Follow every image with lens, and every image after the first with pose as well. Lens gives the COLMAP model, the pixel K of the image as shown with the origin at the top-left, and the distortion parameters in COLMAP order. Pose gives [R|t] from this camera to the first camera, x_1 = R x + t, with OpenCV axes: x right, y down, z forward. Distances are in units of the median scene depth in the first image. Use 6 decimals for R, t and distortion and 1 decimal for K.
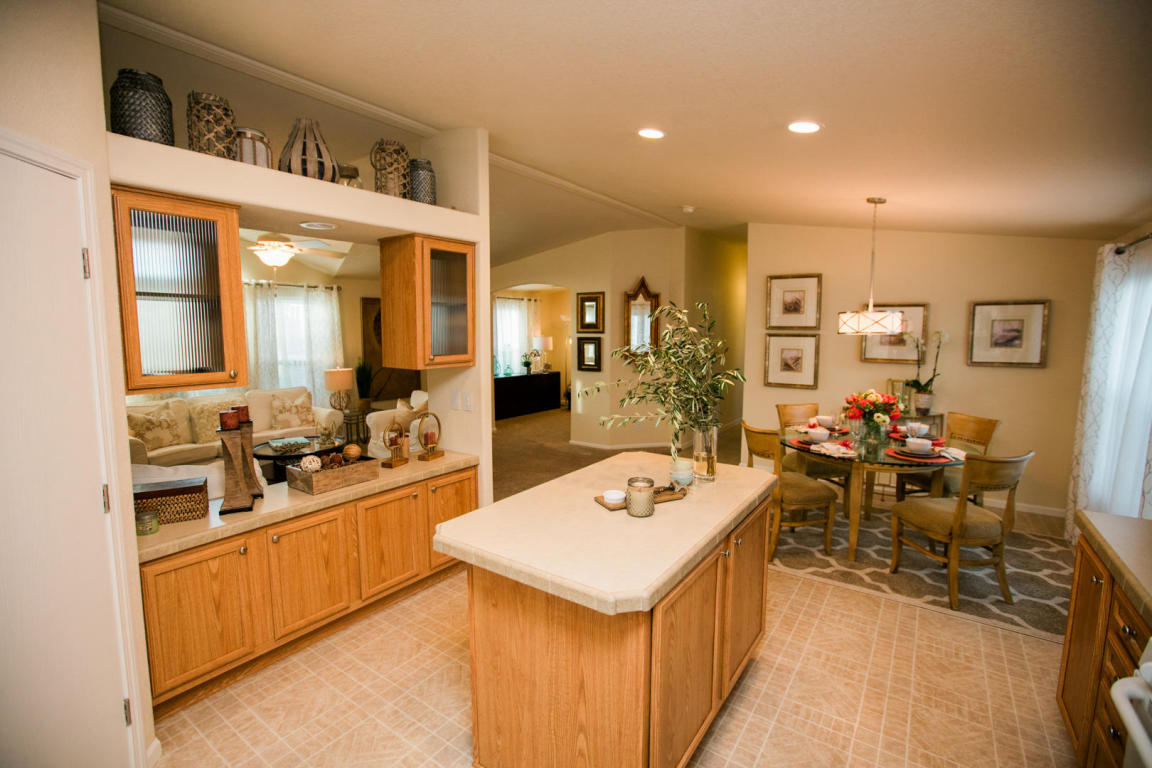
lens RADIAL K [[523.1, 0, 574.5], [0, 523.1, 381.1], [0, 0, 1]] dist [-0.053194, 0.019268]
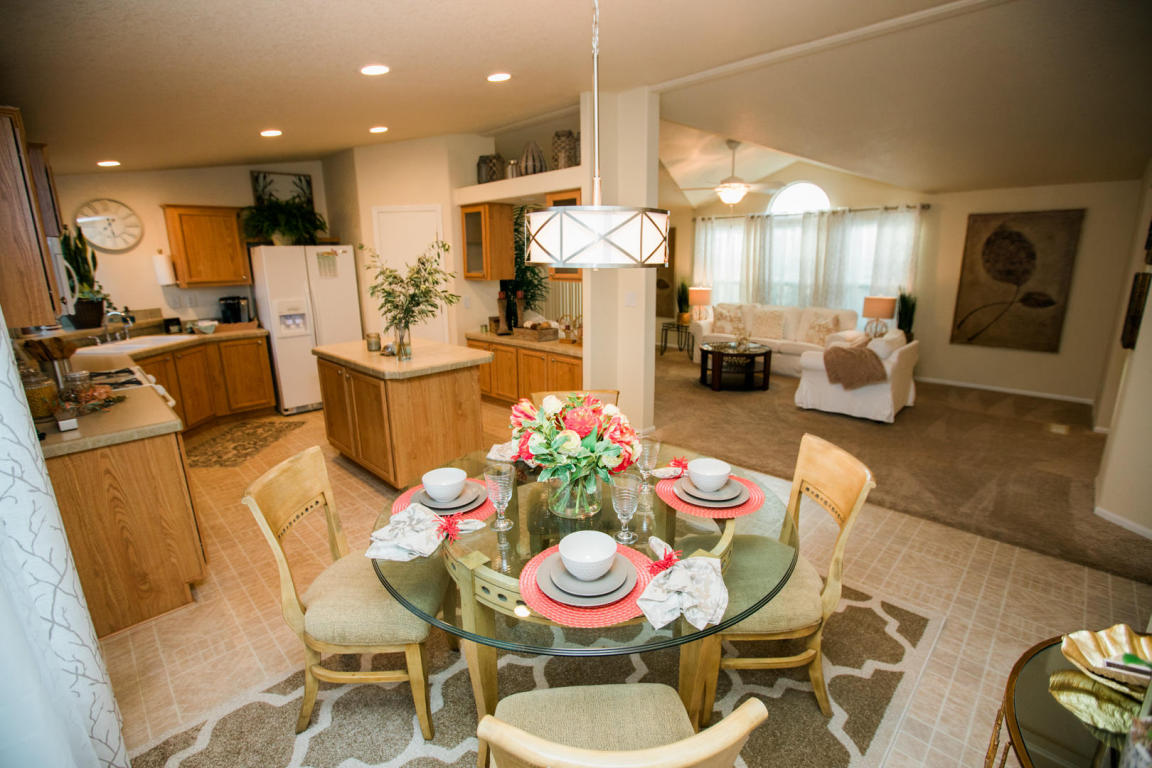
lens RADIAL K [[523.1, 0, 574.5], [0, 523.1, 381.1], [0, 0, 1]] dist [-0.053194, 0.019268]
pose [[-0.165579, 0.234032, -0.958025, 0.672113], [-0.087432, 0.964126, 0.250633, -0.071623], [0.982313, 0.125262, -0.139177, 0.705063]]
